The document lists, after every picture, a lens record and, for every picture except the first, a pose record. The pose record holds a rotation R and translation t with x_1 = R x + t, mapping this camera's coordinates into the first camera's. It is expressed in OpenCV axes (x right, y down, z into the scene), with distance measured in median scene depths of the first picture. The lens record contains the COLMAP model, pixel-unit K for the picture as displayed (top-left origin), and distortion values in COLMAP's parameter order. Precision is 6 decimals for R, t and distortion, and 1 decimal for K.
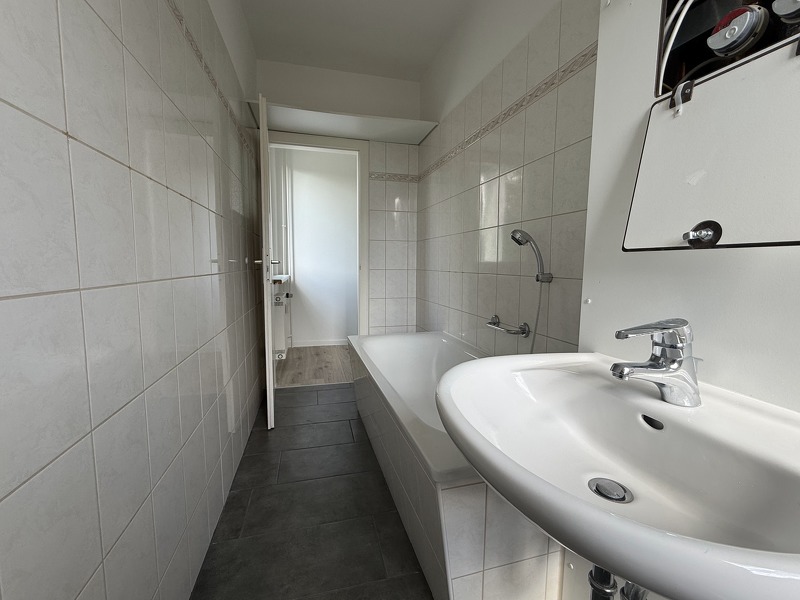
lens RADIAL K [[344.1, 0, 400.0], [0, 344.1, 300.0], [0, 0, 1]] dist [-0.001019, -0.000257]
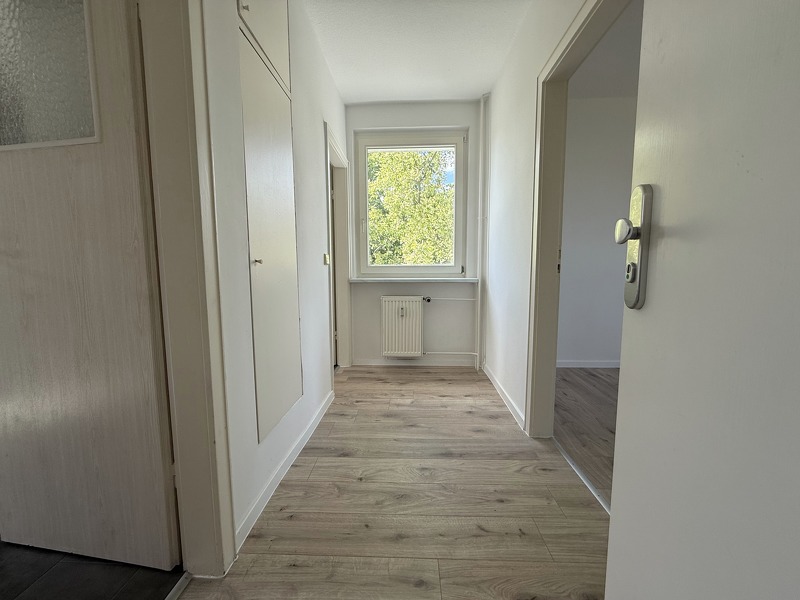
lens RADIAL K [[320.6, 0, 397.2], [0, 320.6, 300.8], [0, 0, 1]] dist [-0.000740, -0.000254]
pose [[-0.291833, 0.085270, -0.952661, 0.537985], [-0.097538, 0.988172, 0.118328, -0.104411], [0.951483, 0.127453, -0.280064, 1.296830]]
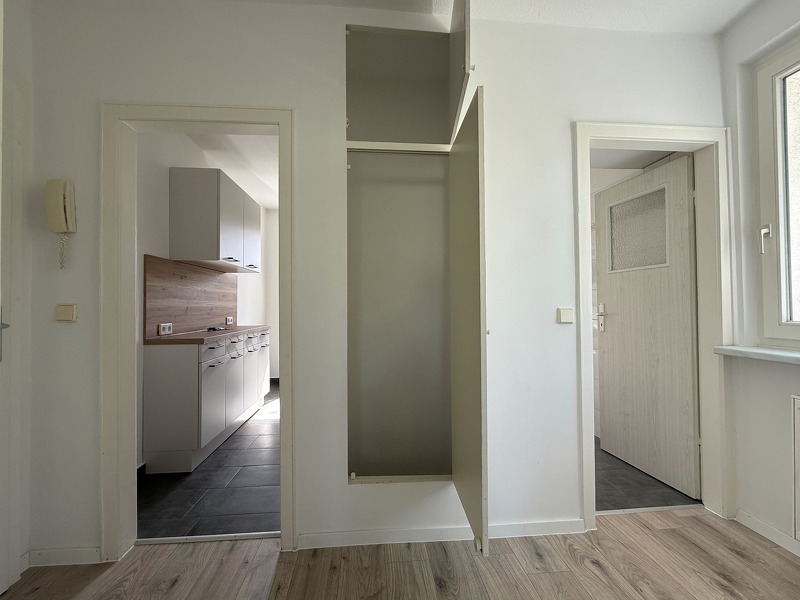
lens RADIAL K [[344.1, 0, 400.0], [0, 344.1, 300.0], [0, 0, 1]] dist [-0.001019, -0.000257]
pose [[-0.985215, 0.001712, 0.171311, 0.074871], [0.016745, 0.996125, 0.086343, -0.167645], [-0.170500, 0.087935, -0.981426, 1.486947]]
